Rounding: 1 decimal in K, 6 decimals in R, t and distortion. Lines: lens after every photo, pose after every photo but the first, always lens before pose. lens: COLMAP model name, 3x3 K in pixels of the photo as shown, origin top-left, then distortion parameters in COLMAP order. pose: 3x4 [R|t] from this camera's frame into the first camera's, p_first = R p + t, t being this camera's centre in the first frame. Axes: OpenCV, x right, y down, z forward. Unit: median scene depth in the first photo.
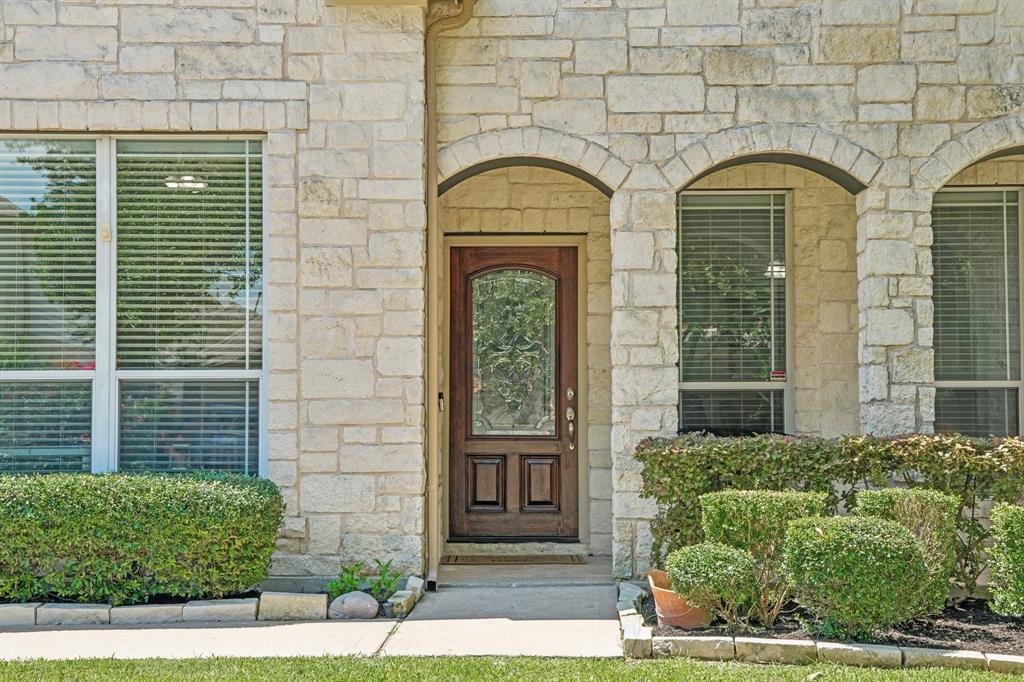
lens RADIAL K [[1671.9, 0, 512.3], [0, 1671.9, 343.2], [0, 0, 1]] dist [0.160485, 0.000000]
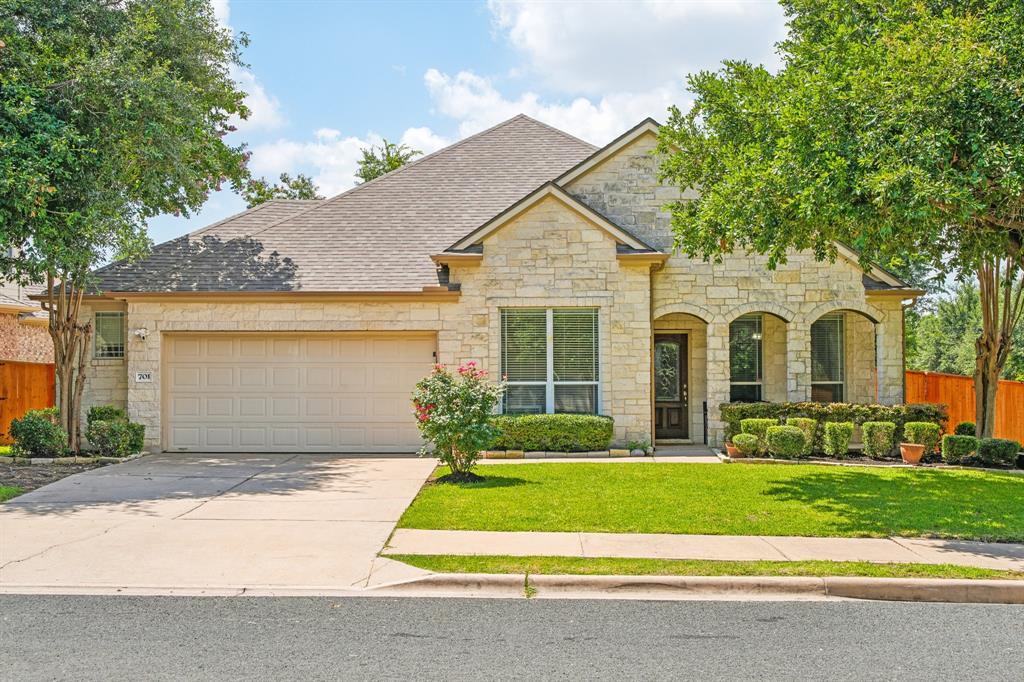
lens RADIAL K [[1252.5, 0, 510.2], [0, 1252.5, 342.4], [0, 0, 1]] dist [-0.000192, 0.000000]
pose [[0.999872, -0.000938, -0.015956, -0.275292], [0.001215, 0.999849, 0.017341, -0.097802], [0.015937, -0.017358, 0.999722, -1.349720]]
